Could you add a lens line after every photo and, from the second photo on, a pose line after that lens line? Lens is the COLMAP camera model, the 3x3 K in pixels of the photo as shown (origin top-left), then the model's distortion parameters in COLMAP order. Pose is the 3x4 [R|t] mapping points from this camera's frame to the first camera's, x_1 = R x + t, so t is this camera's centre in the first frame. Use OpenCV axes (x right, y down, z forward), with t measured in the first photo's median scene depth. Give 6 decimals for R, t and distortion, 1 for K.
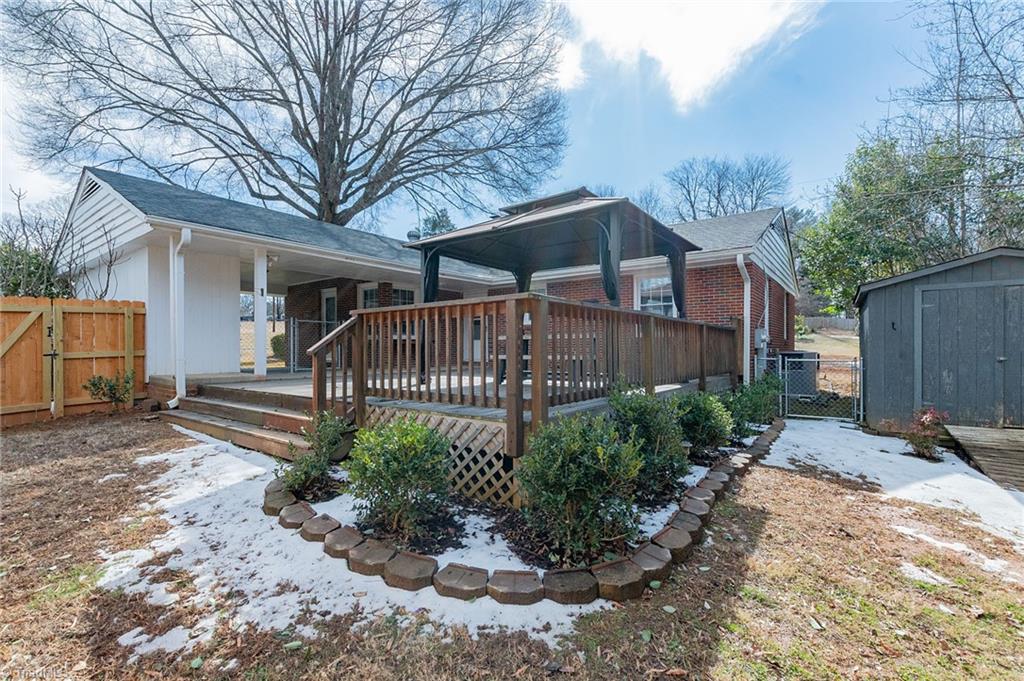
lens RADIAL K [[444.3, 0, 512.0], [0, 444.3, 340.5], [0, 0, 1]] dist [0.001446, 0.000234]
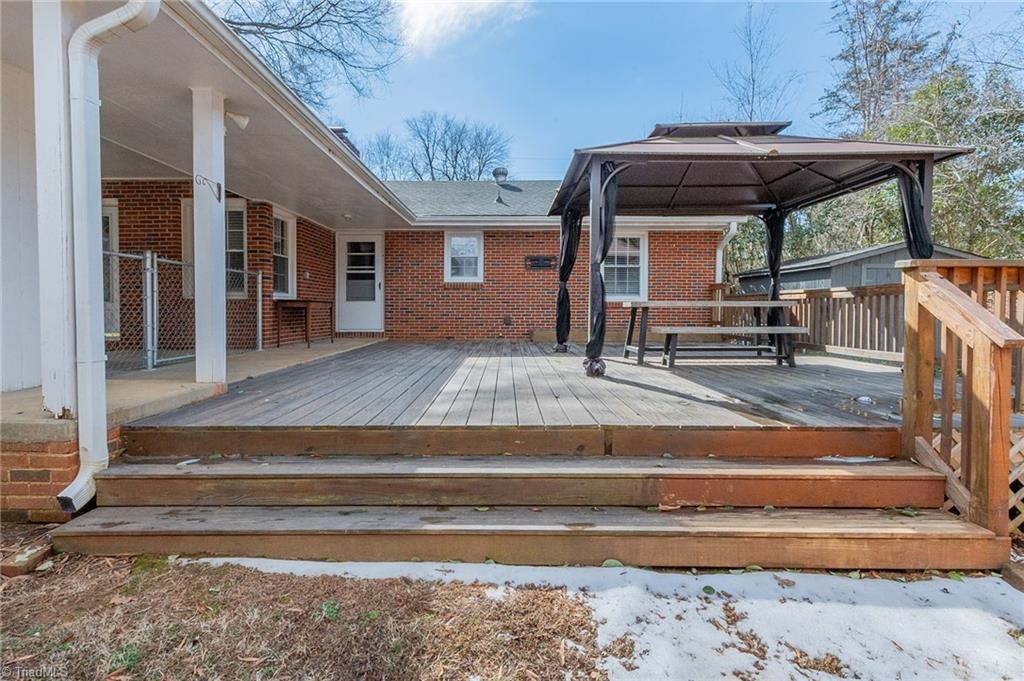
lens RADIAL K [[481.4, 0, 509.8], [0, 481.4, 315.5], [0, 0, 1]] dist [0.001398, -0.000047]
pose [[0.811919, -0.005020, 0.583748, -0.672383], [-0.012650, 0.999577, 0.026191, -0.004317], [-0.583632, -0.028649, 0.811512, 0.496803]]
